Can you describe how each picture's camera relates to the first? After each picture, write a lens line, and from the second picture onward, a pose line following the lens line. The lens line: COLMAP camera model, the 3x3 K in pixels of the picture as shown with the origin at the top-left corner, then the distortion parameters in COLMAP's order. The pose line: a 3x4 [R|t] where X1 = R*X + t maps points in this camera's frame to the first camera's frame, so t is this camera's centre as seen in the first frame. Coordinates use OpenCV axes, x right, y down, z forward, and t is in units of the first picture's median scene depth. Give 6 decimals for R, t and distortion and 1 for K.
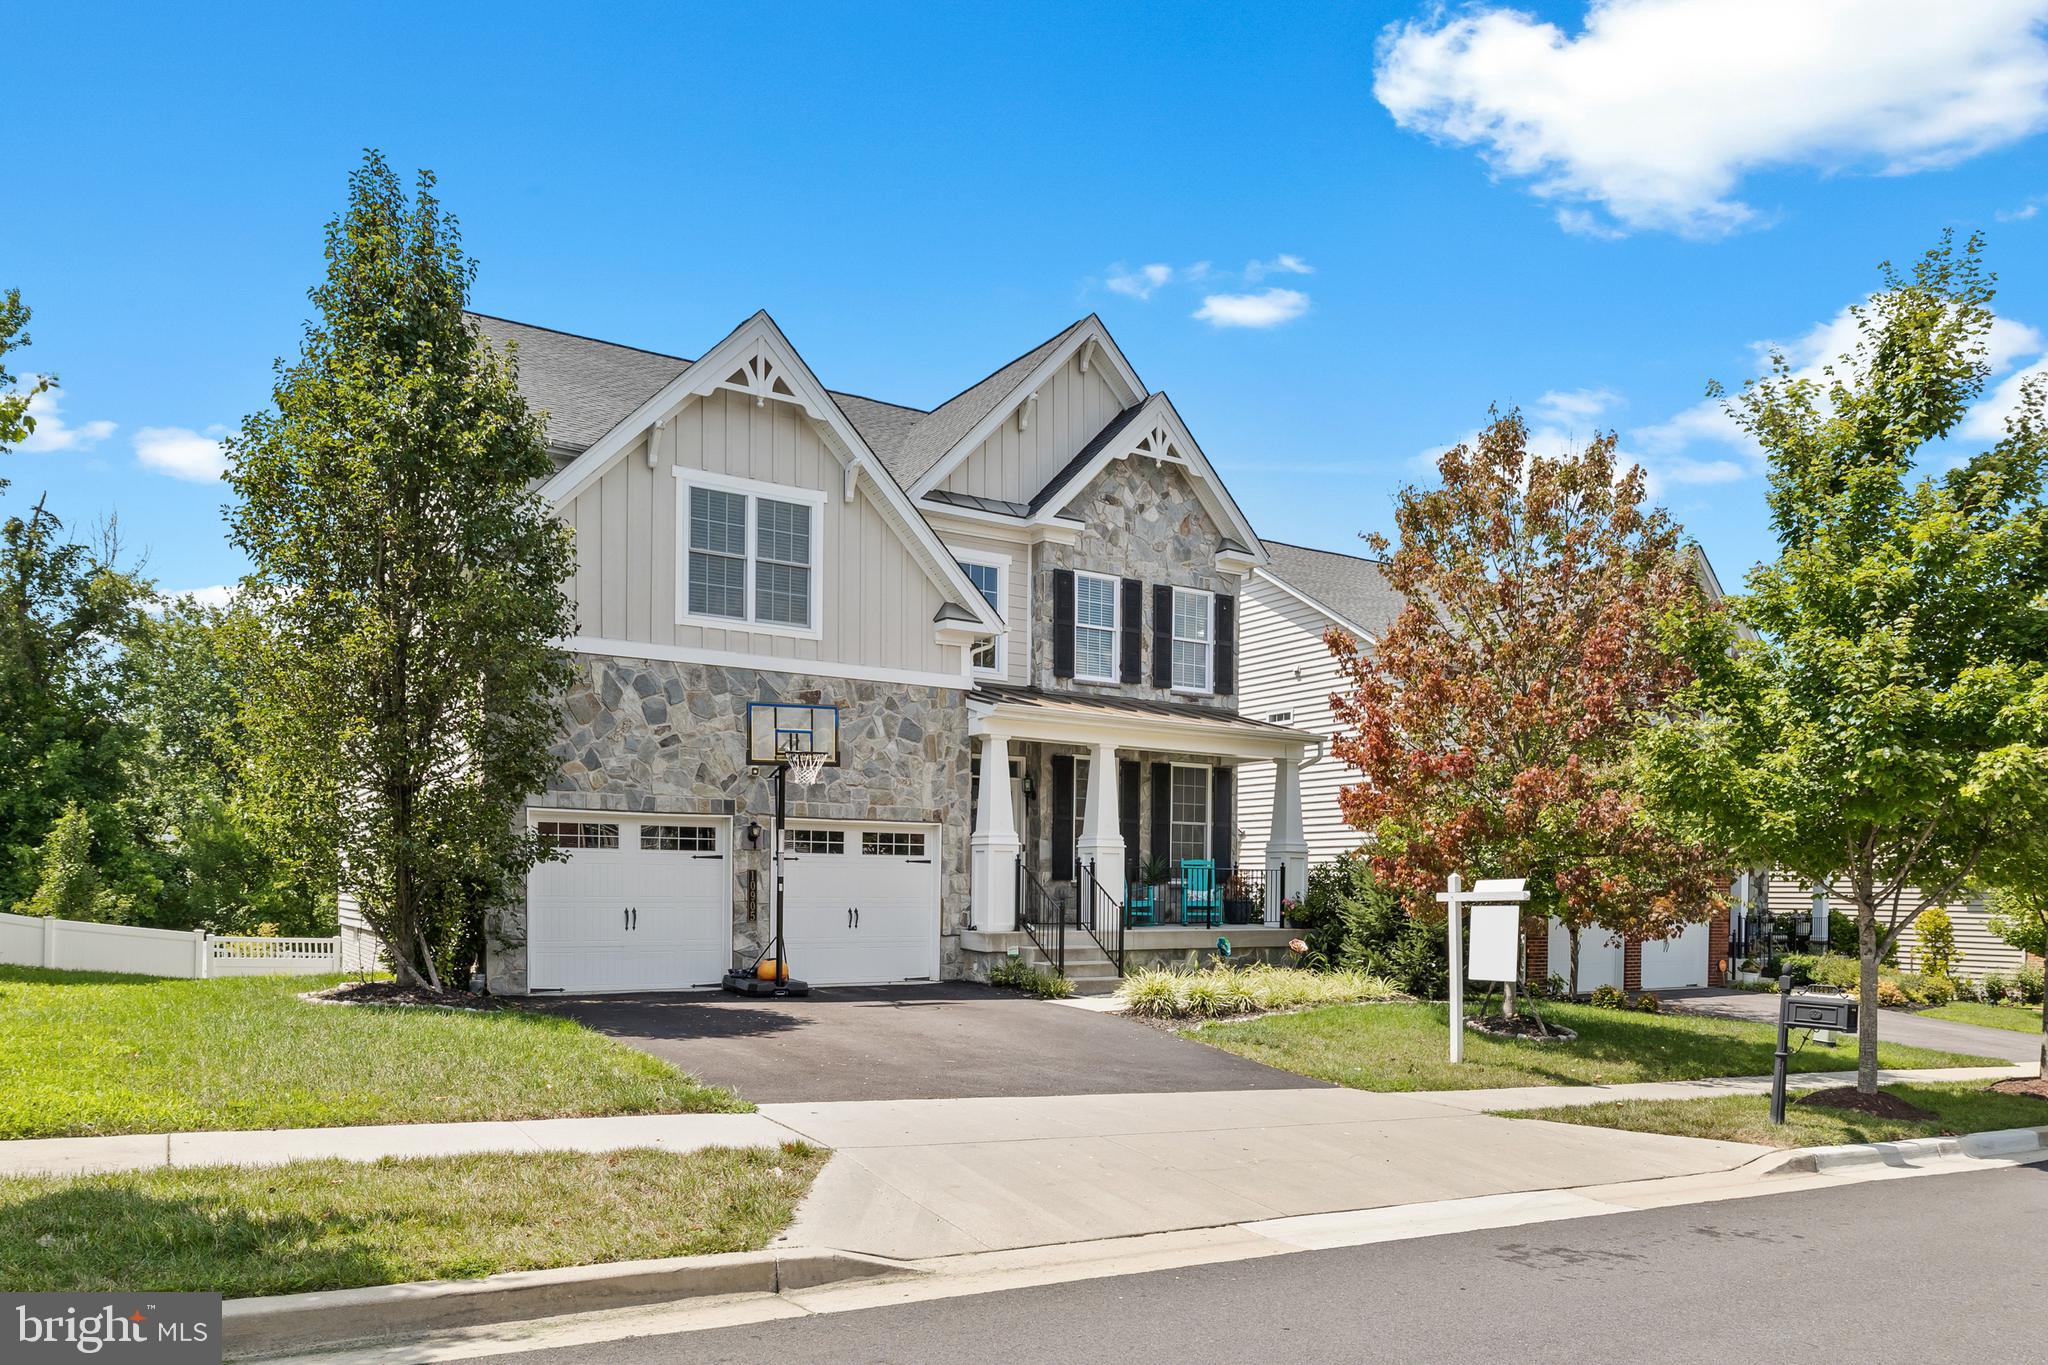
lens RADIAL K [[1052.3, 0, 1022.5], [0, 1052.3, 698.8], [0, 0, 1]] dist [0.006799, 0.000698]
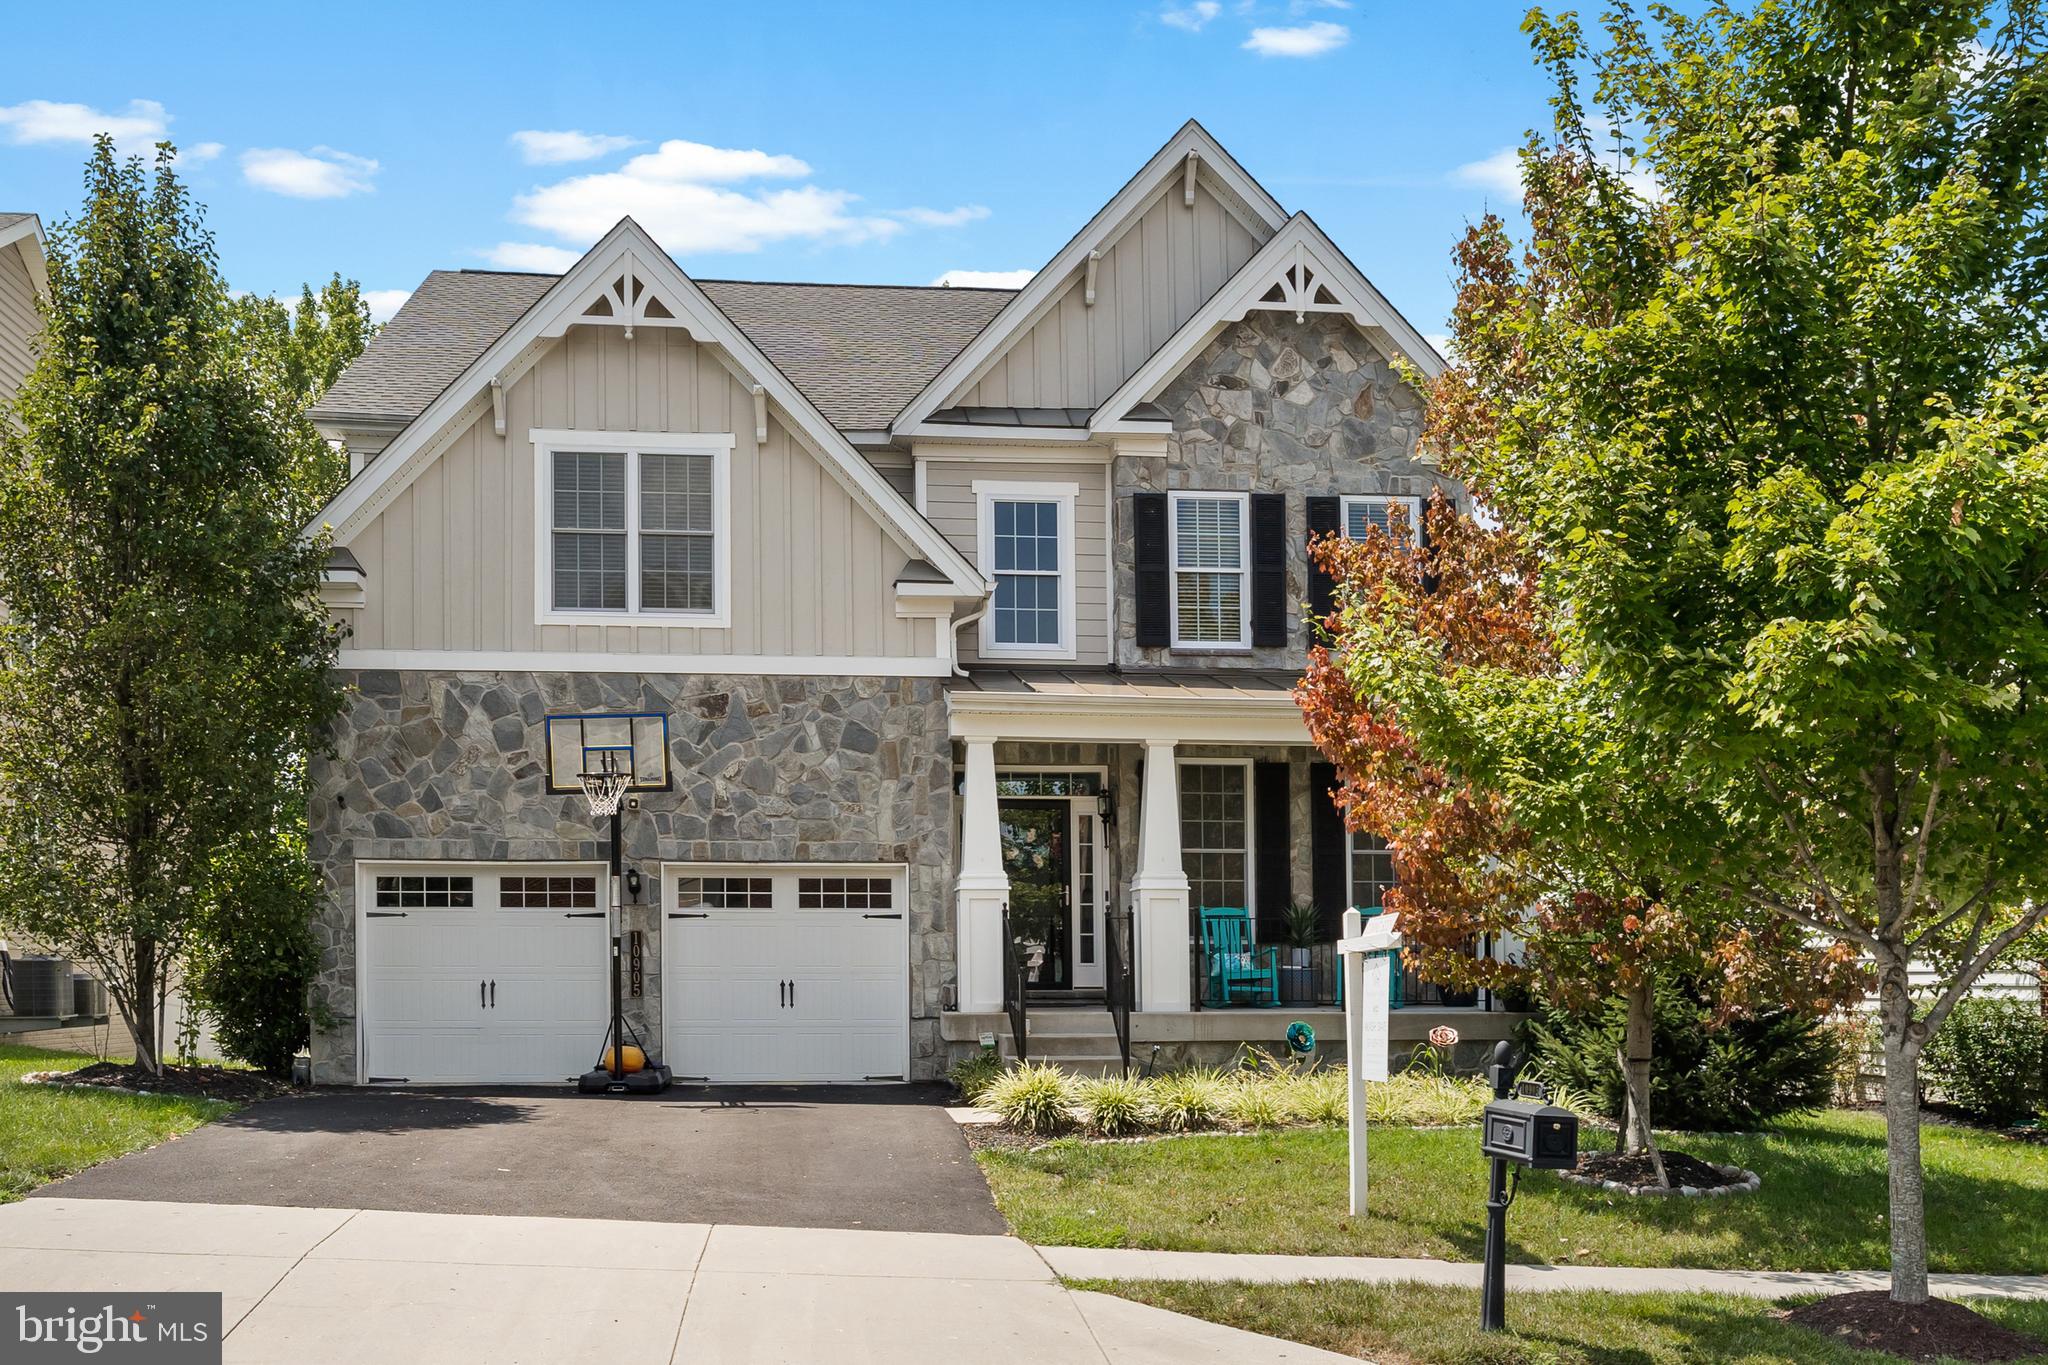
lens RADIAL K [[1466.9, 0, 1023.9], [0, 1466.9, 670.7], [0, 0, 1]] dist [0.010434, 0.001078]
pose [[0.927344, -0.083509, -0.364773, 0.390863], [0.074598, 0.996471, -0.038479, 0.032155], [0.366699, 0.008472, 0.930301, 0.089794]]
